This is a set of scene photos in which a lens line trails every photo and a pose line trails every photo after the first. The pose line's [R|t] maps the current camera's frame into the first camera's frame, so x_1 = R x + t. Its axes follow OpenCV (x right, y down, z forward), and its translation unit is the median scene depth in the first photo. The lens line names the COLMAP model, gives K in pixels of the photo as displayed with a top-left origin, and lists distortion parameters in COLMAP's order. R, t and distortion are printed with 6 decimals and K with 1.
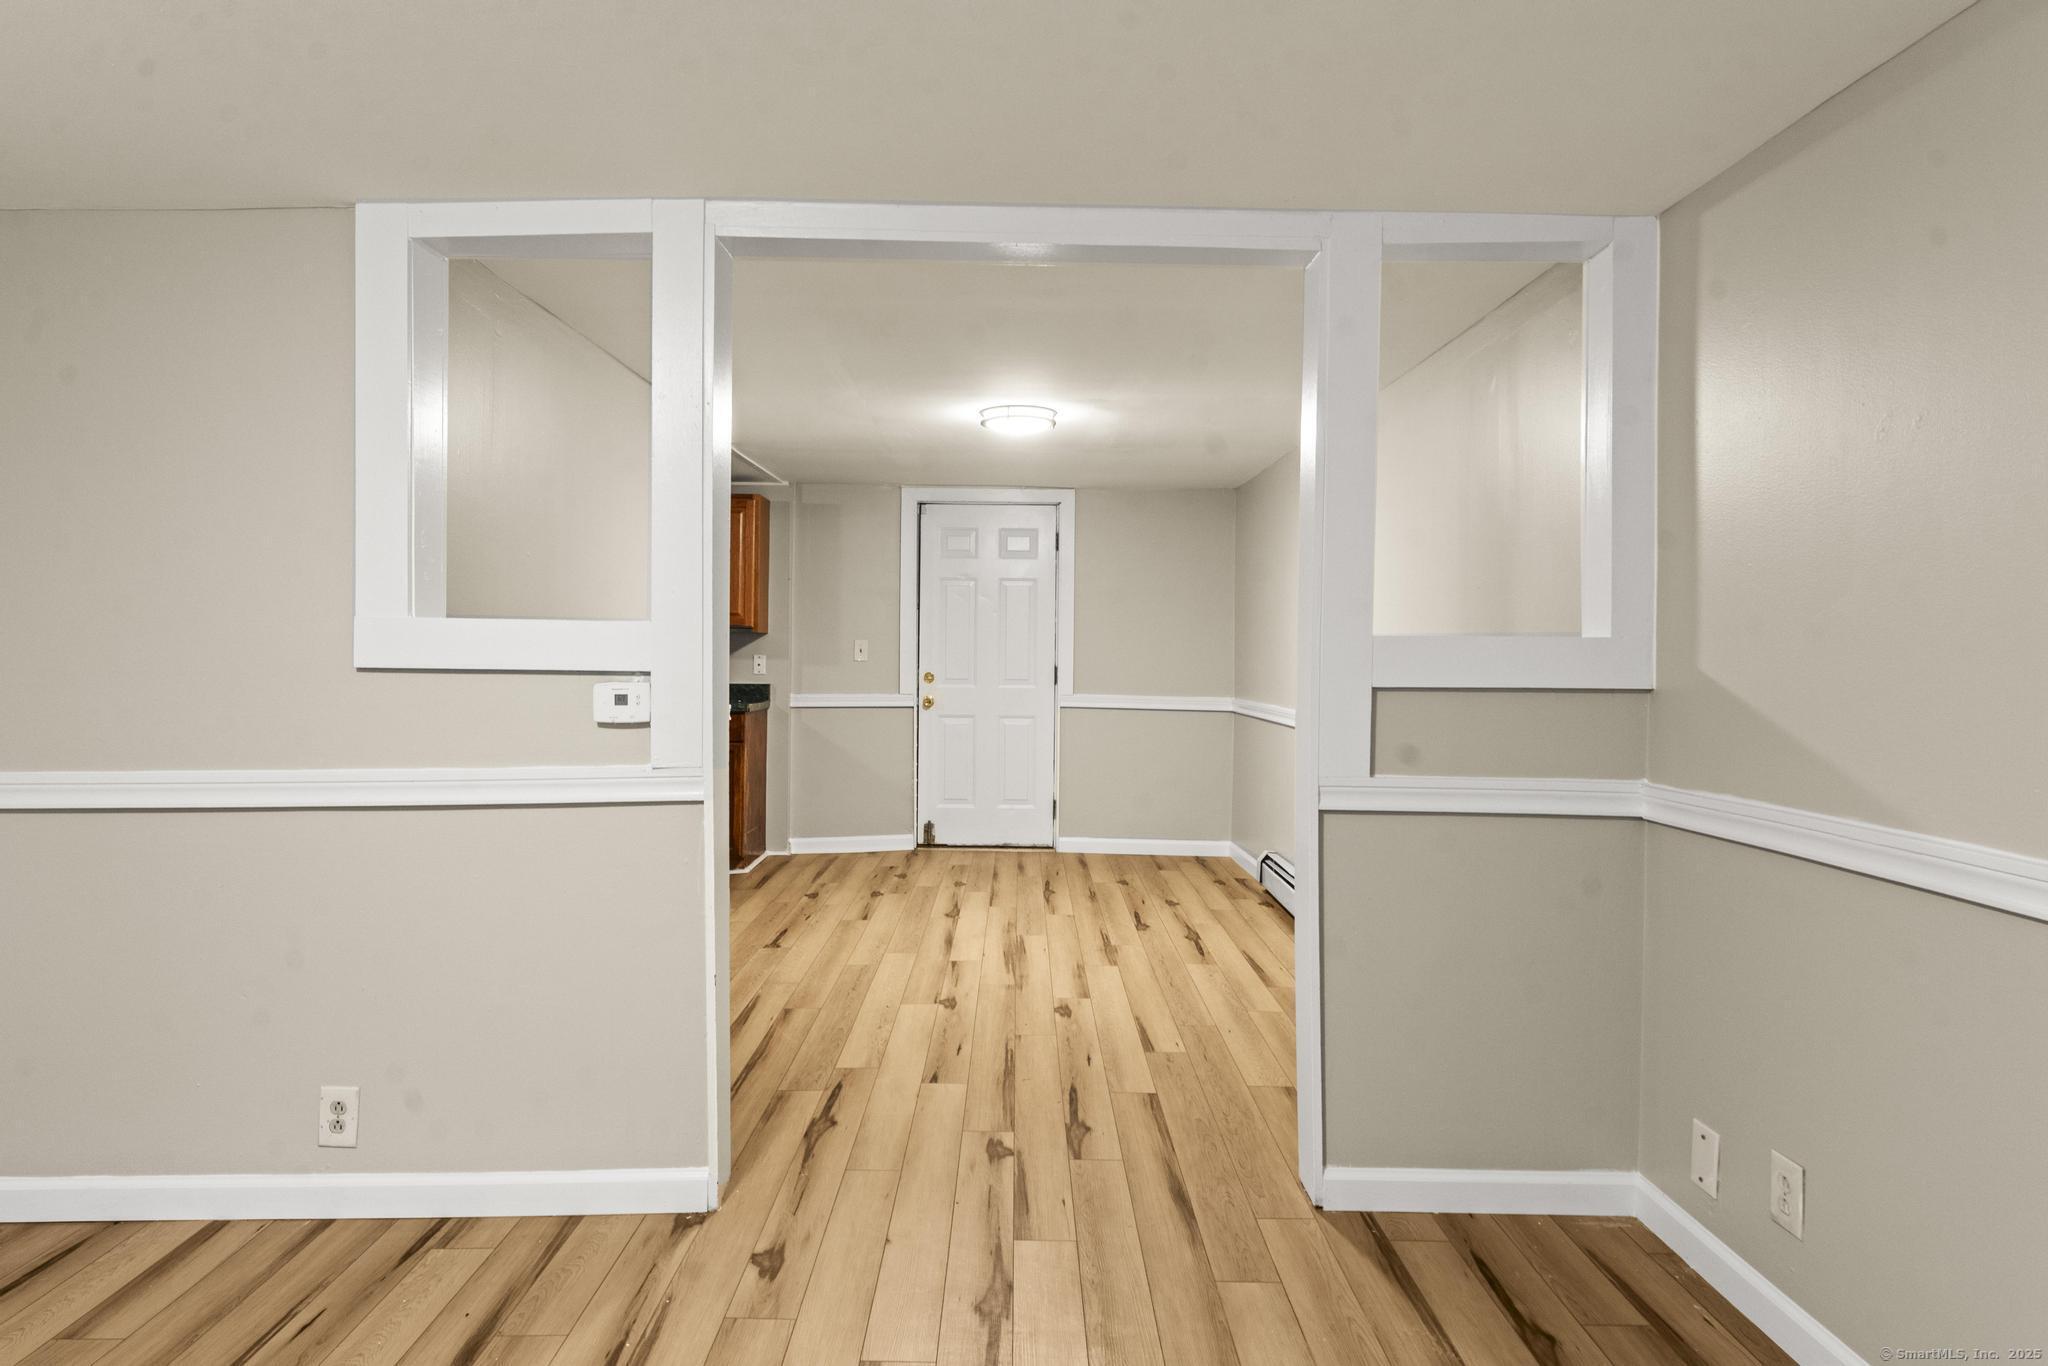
lens RADIAL K [[1161.7, 0, 1031.8], [0, 1161.7, 658.5], [0, 0, 1]] dist [-0.001426, -0.000078]
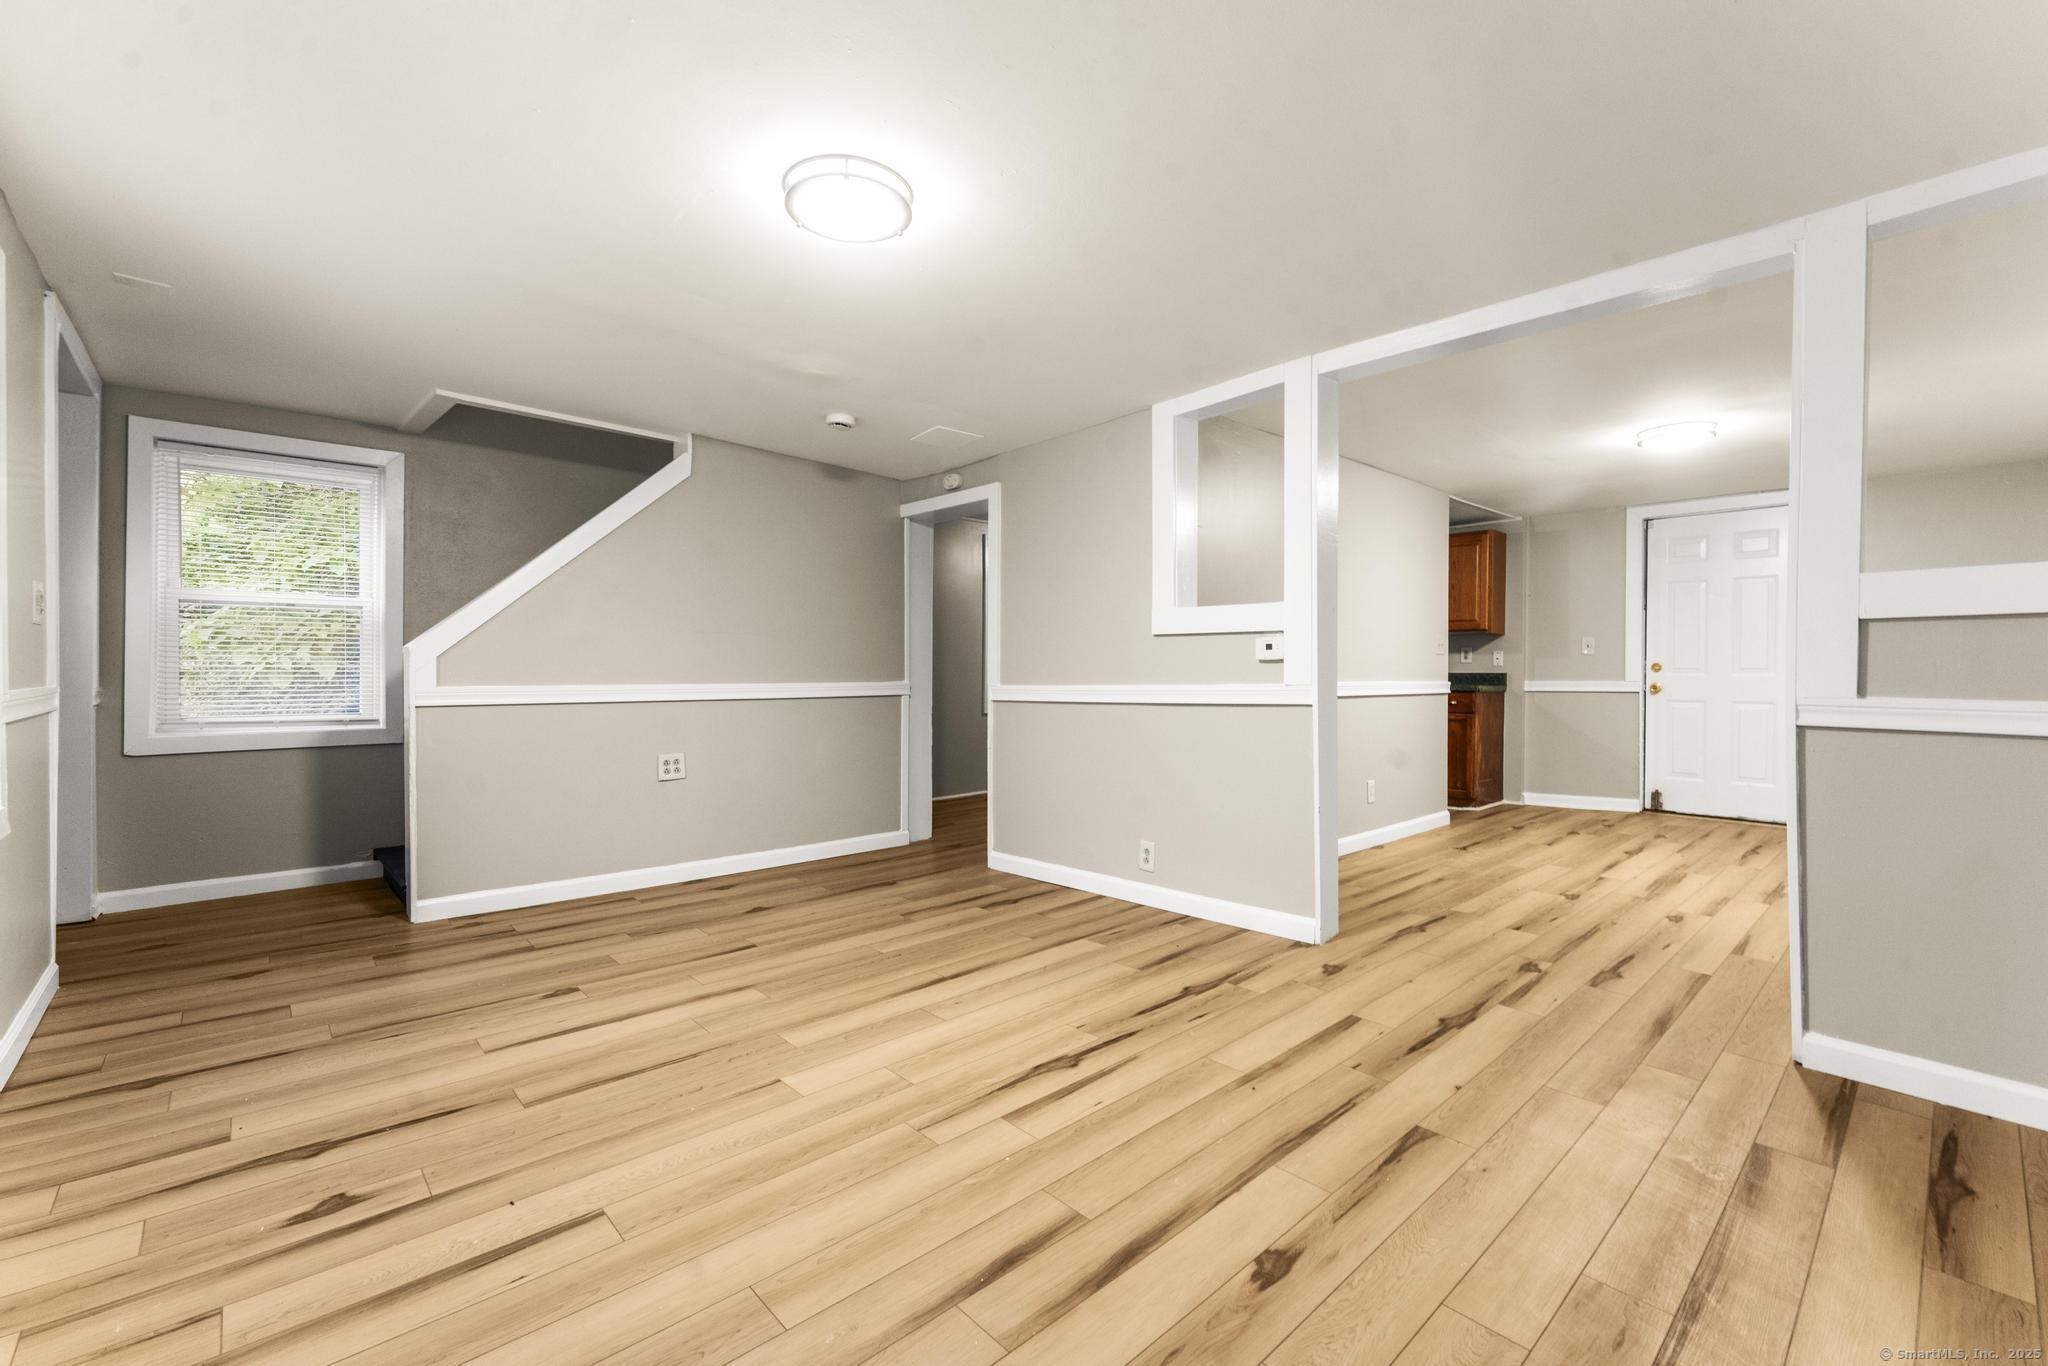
lens RADIAL K [[865.3, 0, 1019.5], [0, 865.3, 681.5], [0, 0, 1]] dist [-0.002593, -0.000312]
pose [[0.667904, 0.000991, -0.744247, 0.298585], [-0.000413, 0.999999, 0.000961, 0.068296], [0.744247, -0.000334, 0.667904, -0.139706]]
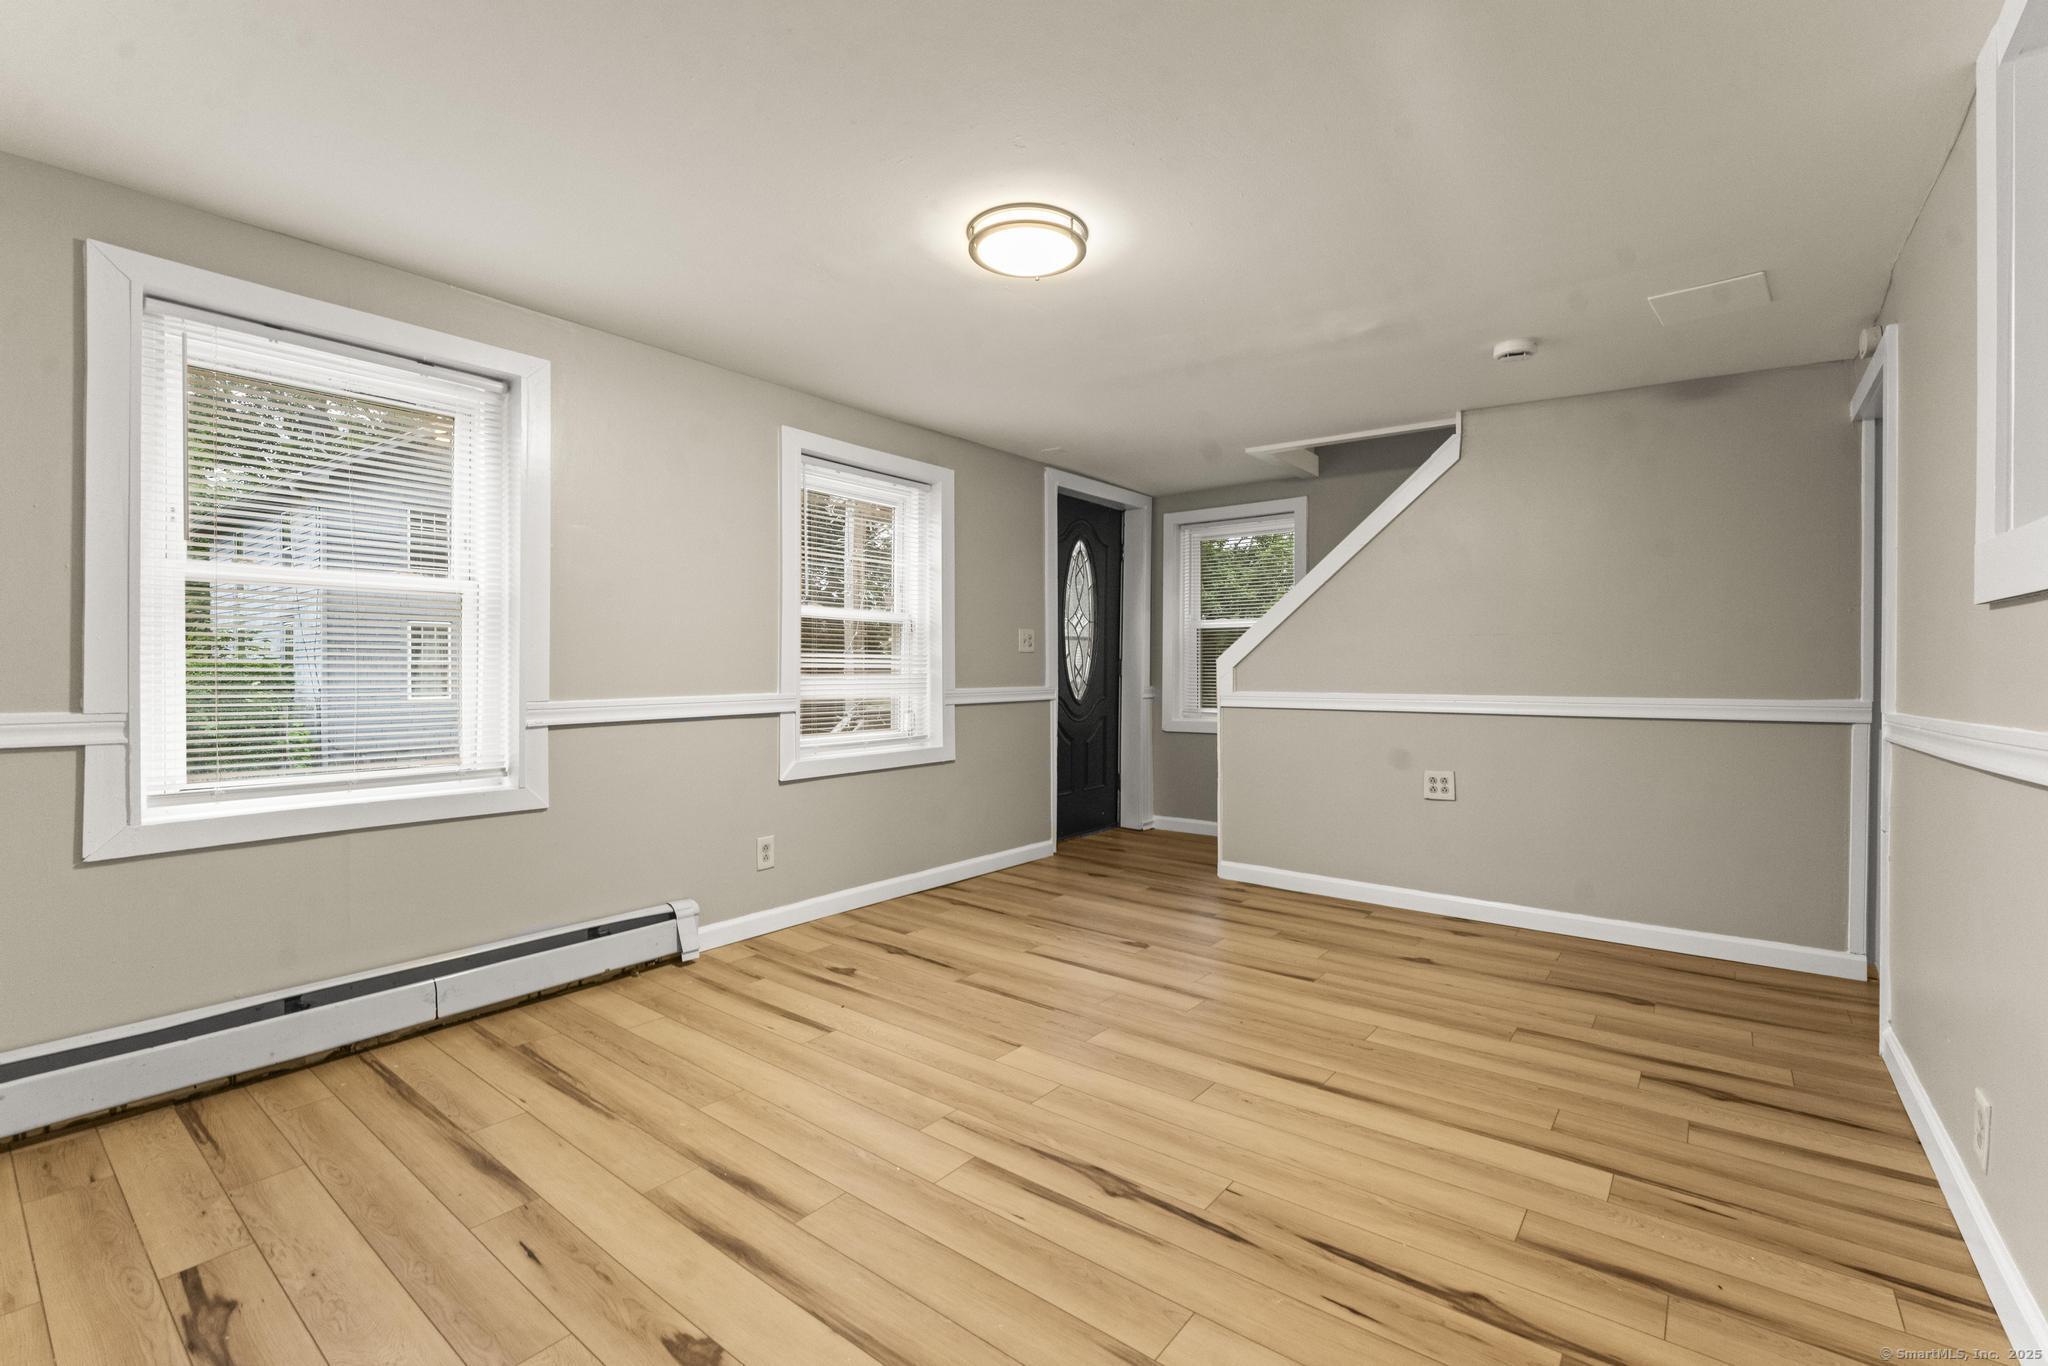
lens RADIAL K [[889.4, 0, 1024.0], [0, 889.4, 683.0], [0, 0, 1]] dist [0.000383, 0.000176]
pose [[-0.628436, 0.001961, -0.777859, 0.279563], [-0.010847, 0.999878, 0.011283, 0.050603], [0.777786, 0.015528, -0.628337, 0.668024]]
